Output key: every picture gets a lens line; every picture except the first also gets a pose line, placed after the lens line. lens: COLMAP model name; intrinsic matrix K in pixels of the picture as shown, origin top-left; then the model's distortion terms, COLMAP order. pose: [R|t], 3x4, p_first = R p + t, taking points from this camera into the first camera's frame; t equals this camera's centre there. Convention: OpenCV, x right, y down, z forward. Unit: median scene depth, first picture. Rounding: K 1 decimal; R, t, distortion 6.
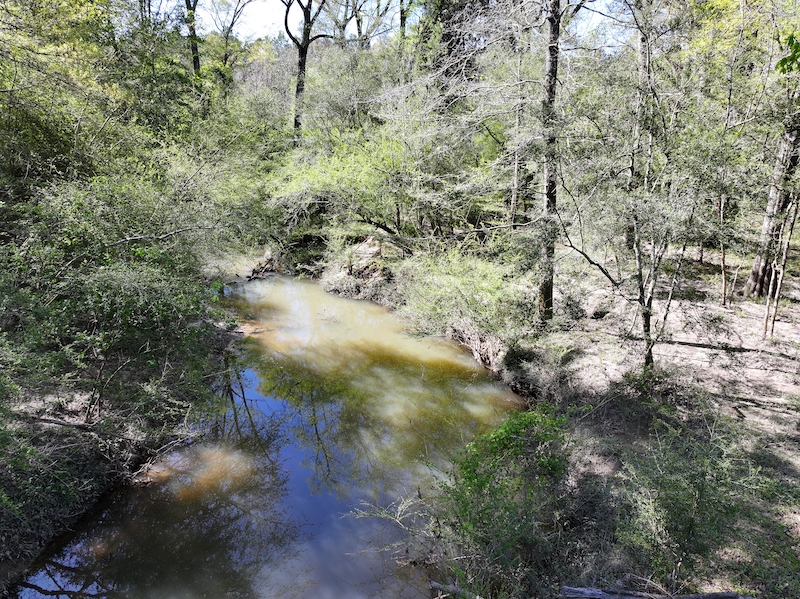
lens RADIAL K [[564.1, 0, 398.5], [0, 564.1, 299.0], [0, 0, 1]] dist [0.004891, 0.002571]
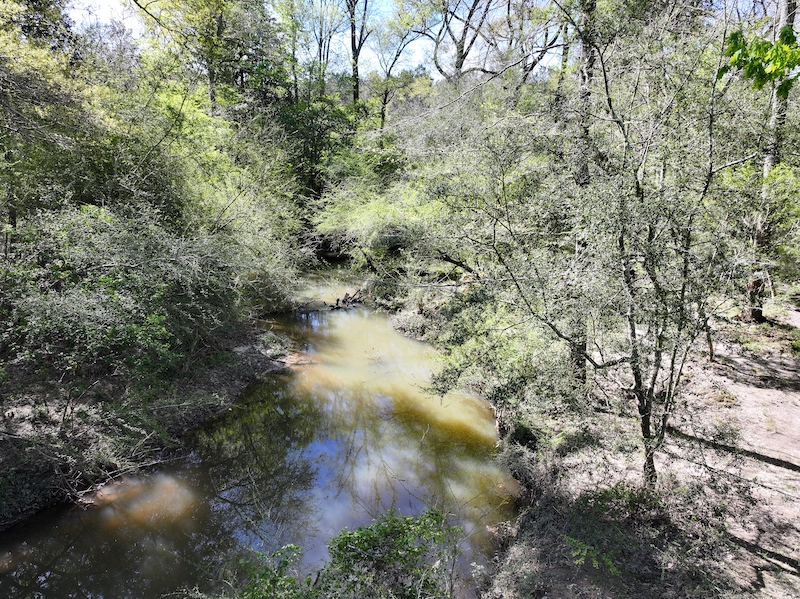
lens RADIAL K [[564.1, 0, 400.5], [0, 564.1, 299.4], [0, 0, 1]] dist [0.004891, 0.002571]
pose [[0.942942, 0.086539, -0.321514, 0.185119], [-0.102993, 0.994084, -0.034492, -0.031114], [0.316627, 0.065637, 0.946276, 0.092573]]
